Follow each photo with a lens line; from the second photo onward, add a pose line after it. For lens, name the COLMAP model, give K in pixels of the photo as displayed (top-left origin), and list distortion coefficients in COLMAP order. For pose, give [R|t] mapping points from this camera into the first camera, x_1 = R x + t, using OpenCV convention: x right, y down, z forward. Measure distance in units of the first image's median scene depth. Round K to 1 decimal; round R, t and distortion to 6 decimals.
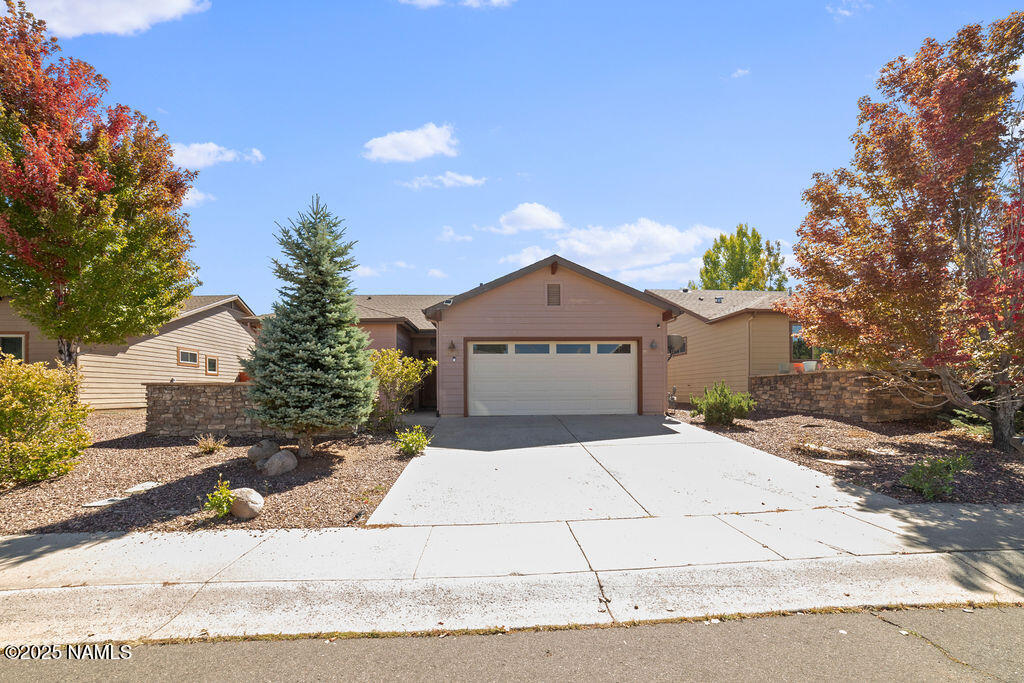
lens RADIAL K [[432.9, 0, 509.3], [0, 432.9, 374.2], [0, 0, 1]] dist [-0.088363, 0.033451]
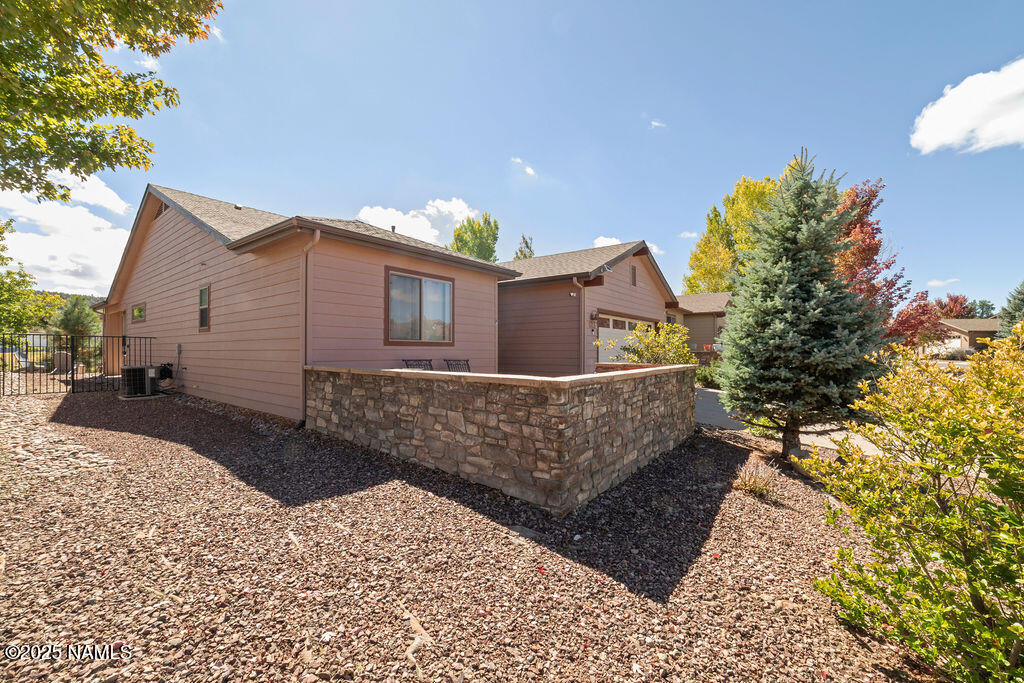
lens RADIAL K [[412.2, 0, 512.3], [0, 412.2, 348.9], [0, 0, 1]] dist [-0.071418, 0.028041]
pose [[0.626271, 0.008435, 0.779560, -0.998042], [-0.039880, 0.998979, 0.021229, -0.012349], [-0.778585, -0.044384, 0.625968, 0.664673]]
